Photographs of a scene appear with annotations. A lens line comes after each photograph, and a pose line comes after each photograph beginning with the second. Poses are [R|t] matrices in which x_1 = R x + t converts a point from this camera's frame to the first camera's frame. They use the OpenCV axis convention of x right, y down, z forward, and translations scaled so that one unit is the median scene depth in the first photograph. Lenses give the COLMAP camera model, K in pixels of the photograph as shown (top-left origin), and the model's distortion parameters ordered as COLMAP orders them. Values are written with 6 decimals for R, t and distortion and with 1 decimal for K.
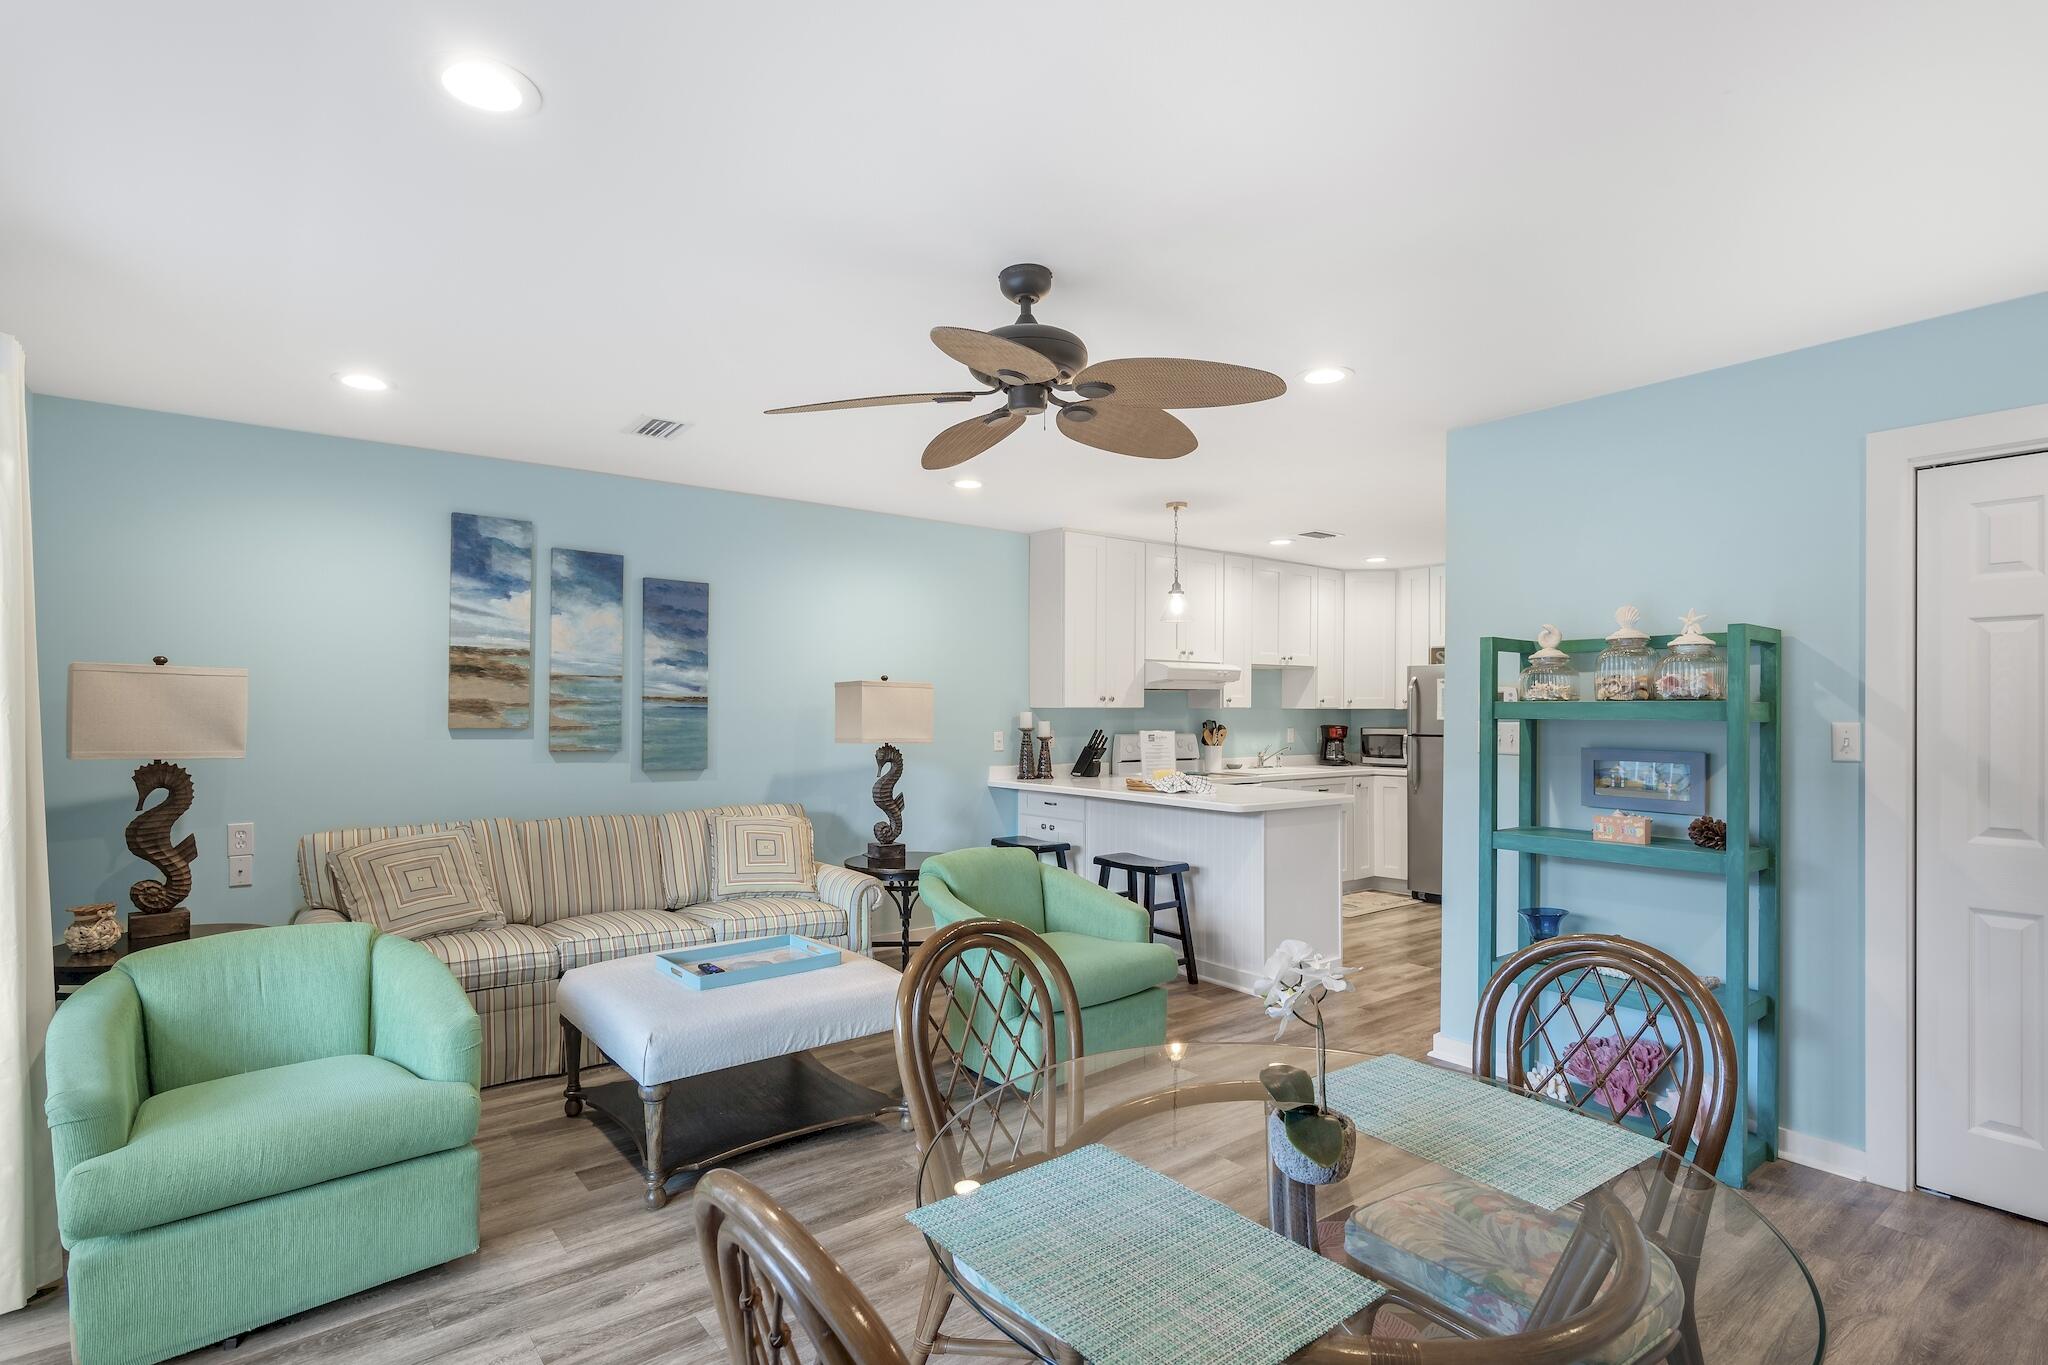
lens RADIAL K [[1018.5, 0, 1029.4], [0, 1018.5, 700.1], [0, 0, 1]] dist [-0.011616, 0.000550]
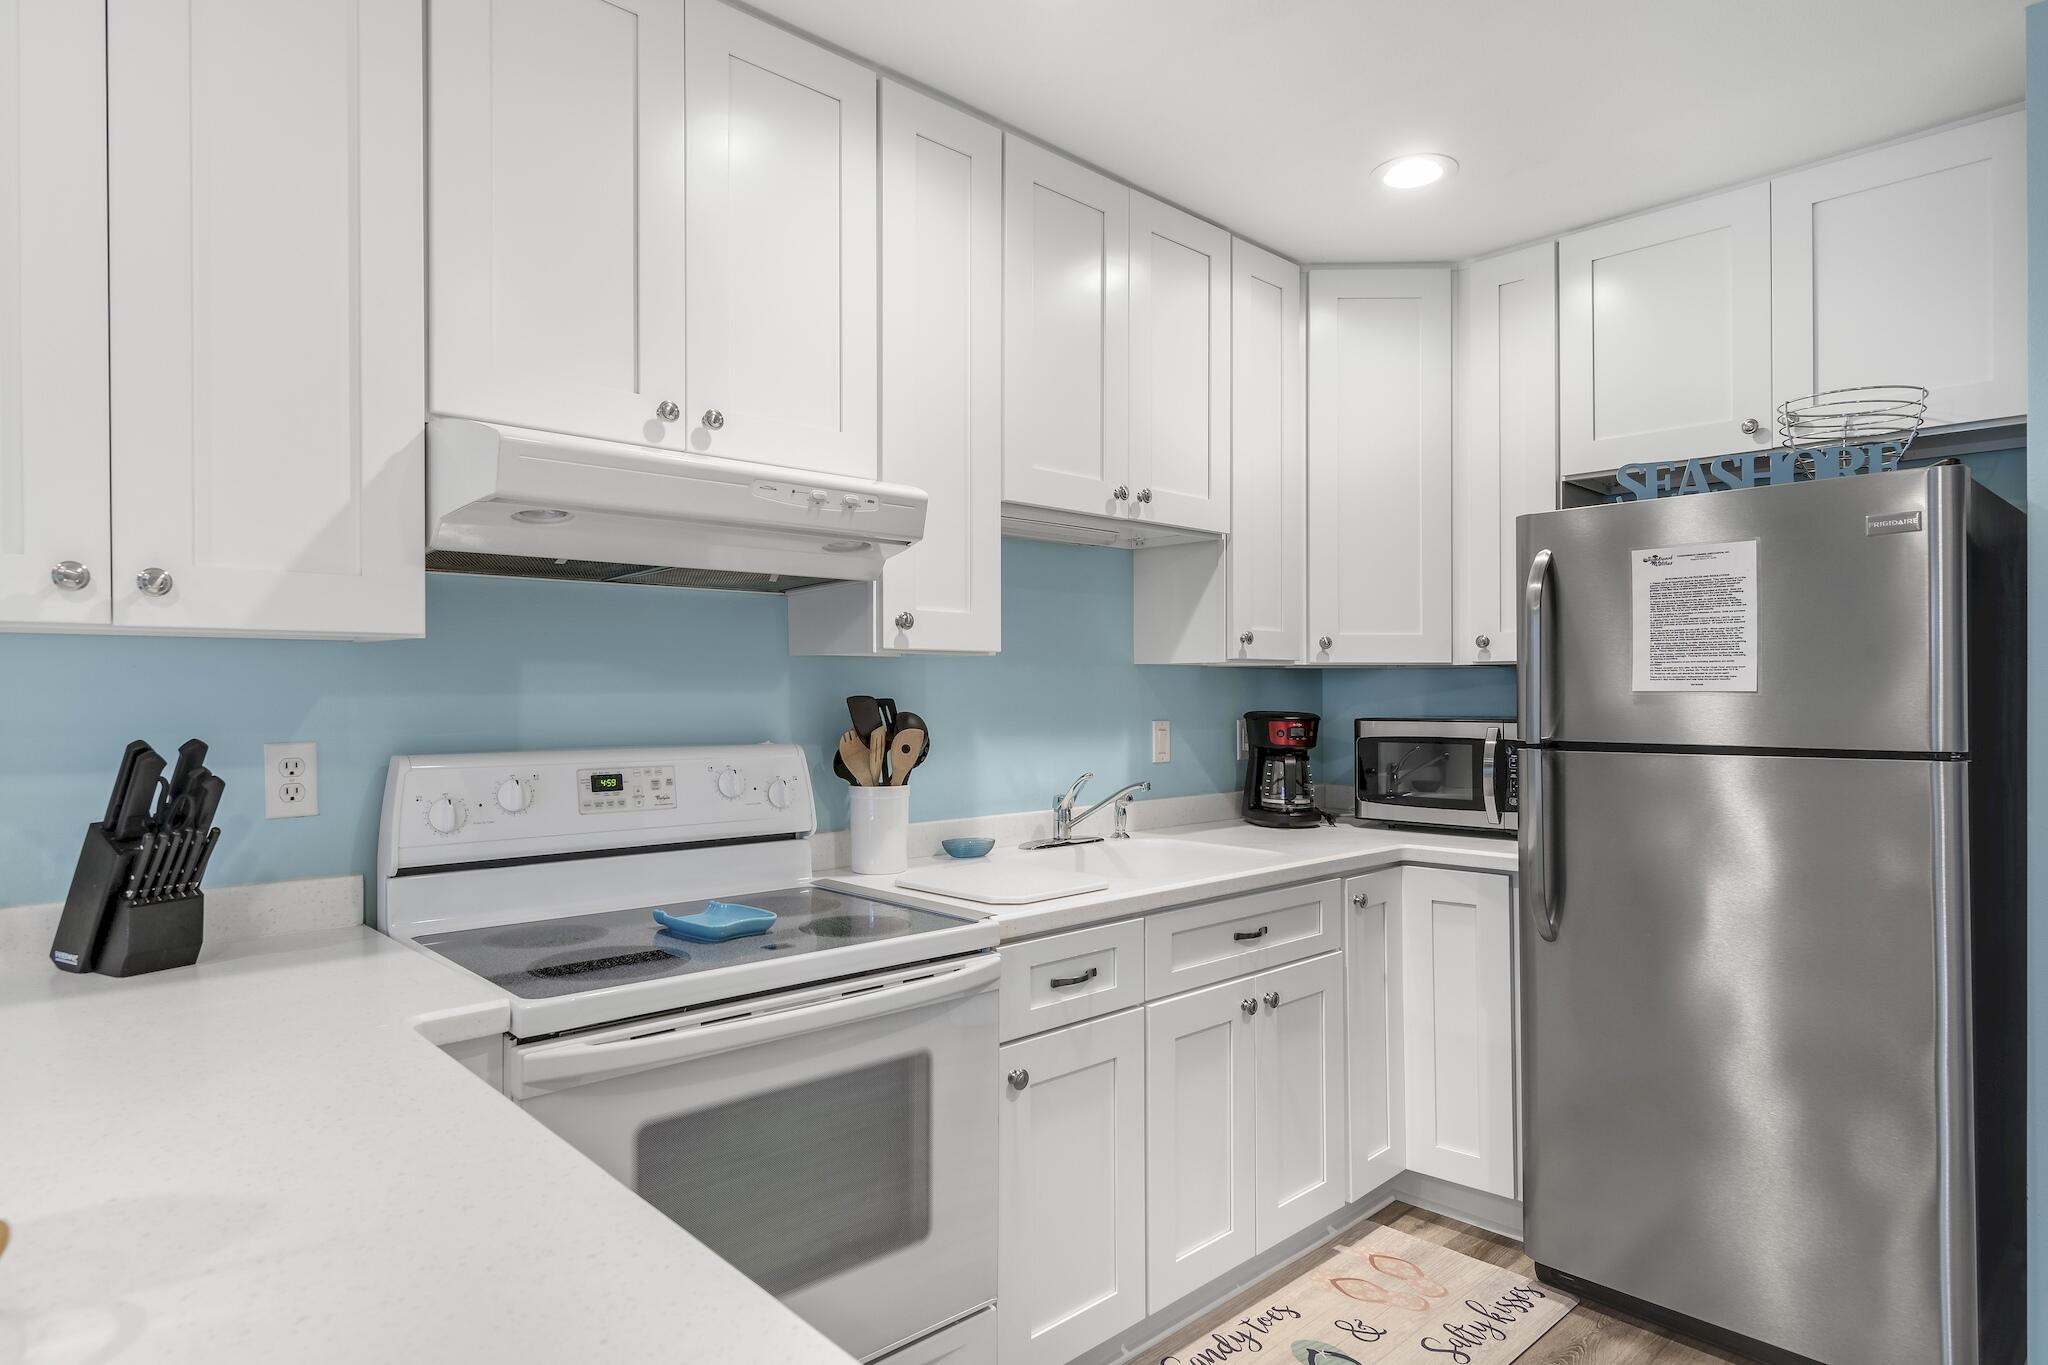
lens RADIAL K [[1151.5, 0, 1019.0], [0, 1151.5, 635.5], [0, 0, 1]] dist [-0.004281, 0.000612]
pose [[0.996822, 0.002475, 0.079620, 0.195013], [0.000622, 0.999245, -0.038856, 0.014989], [-0.079656, 0.038782, 0.996068, 0.670646]]
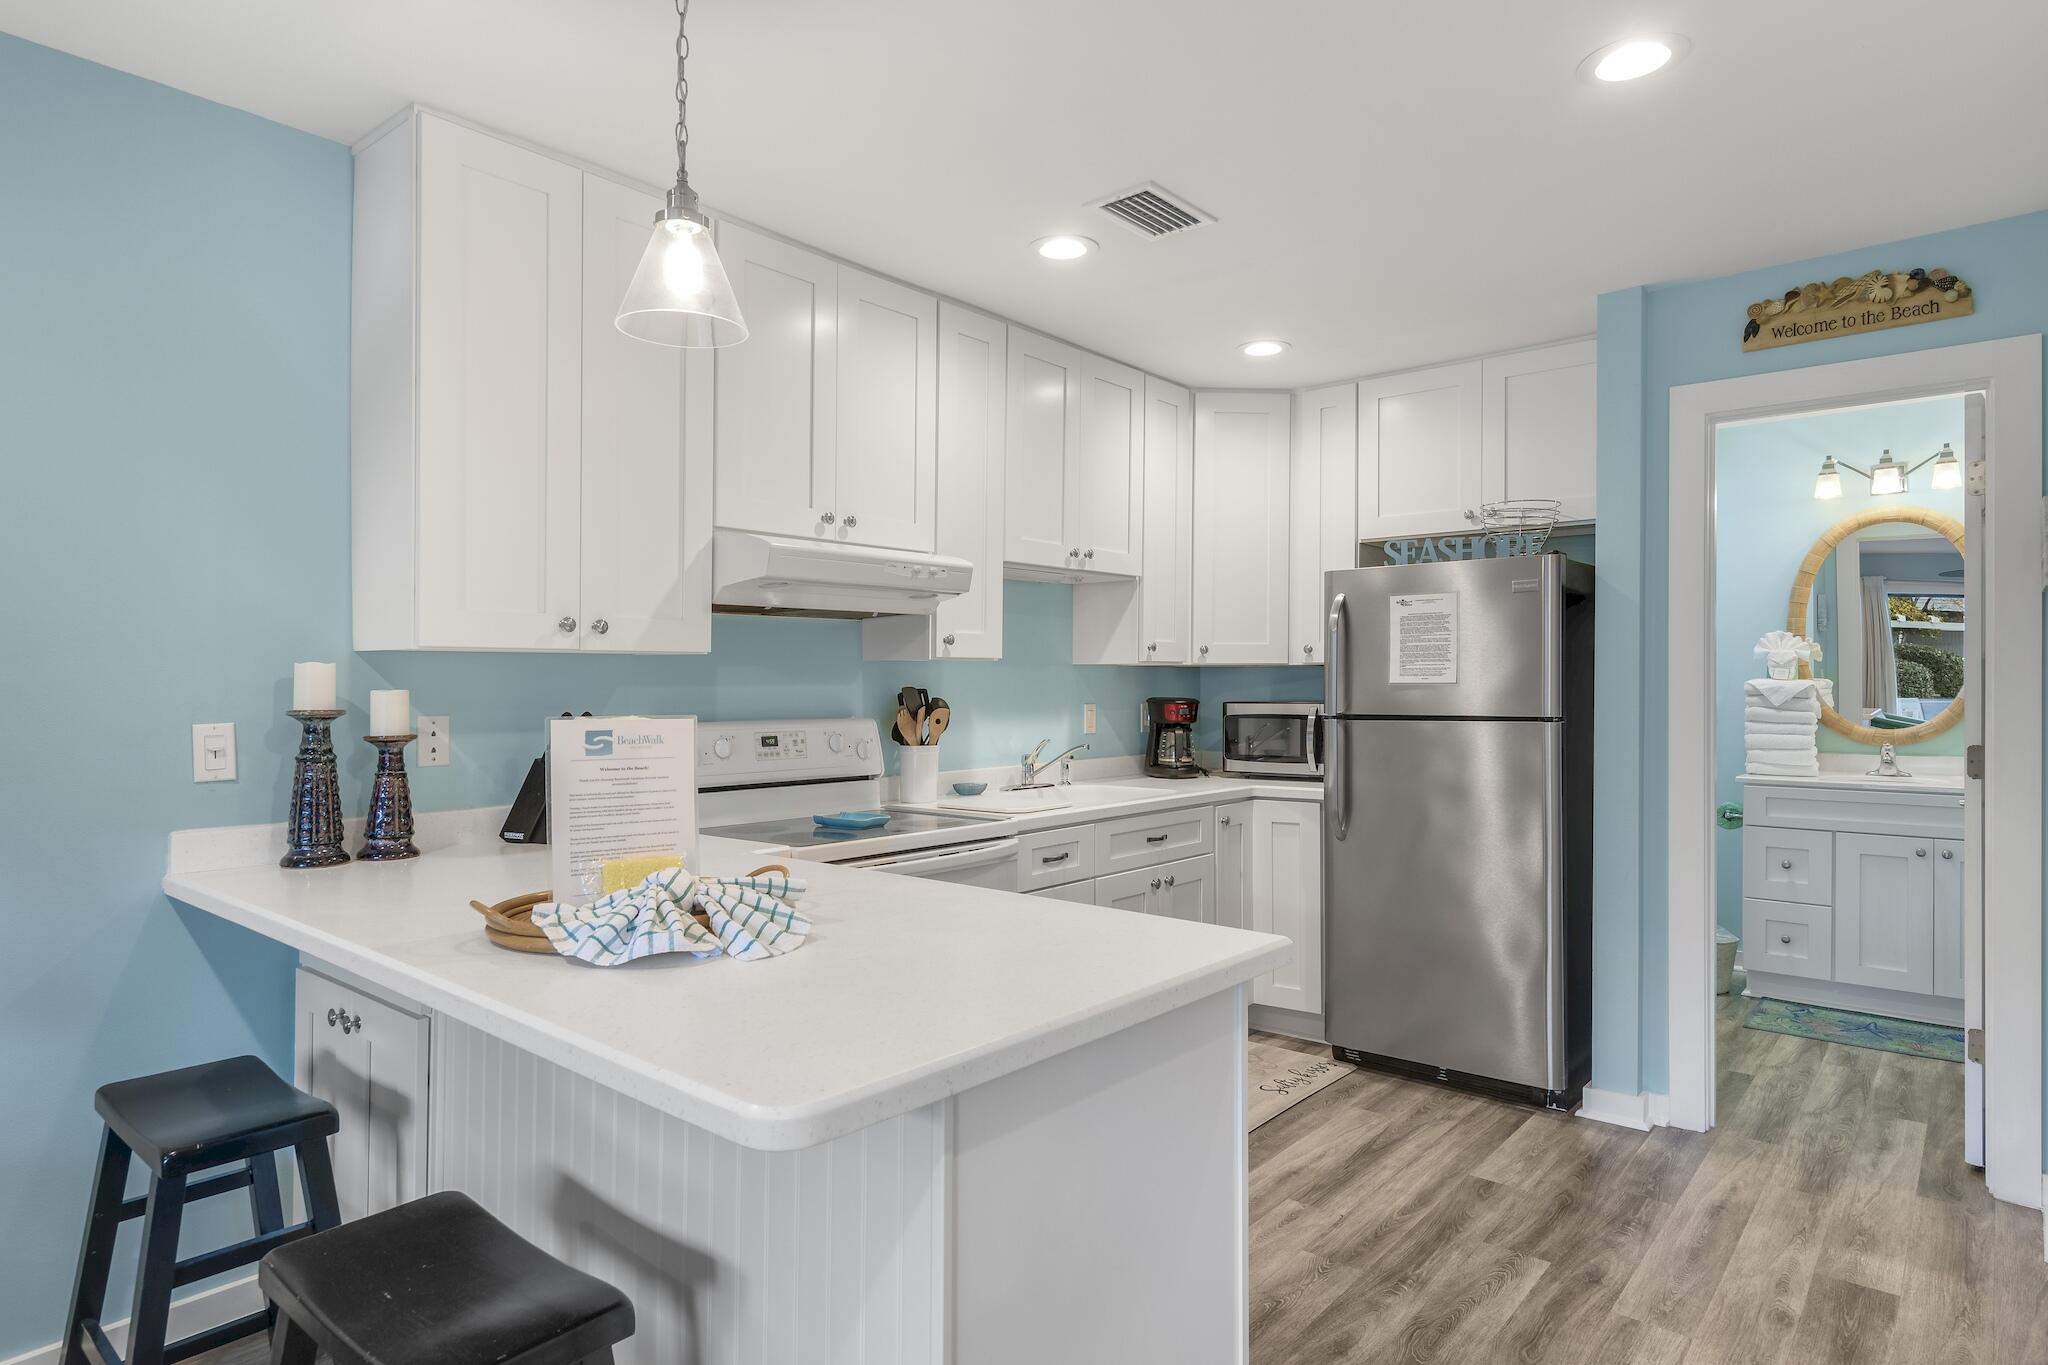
lens RADIAL K [[1151.5, 0, 1035.9], [0, 1151.5, 676.5], [0, 0, 1]] dist [-0.004281, 0.000612]
pose [[0.979661, -0.002953, 0.200637, 0.129521], [0.002381, 0.999992, 0.003093, 0.013382], [-0.200644, -0.002552, 0.979661, 0.498425]]
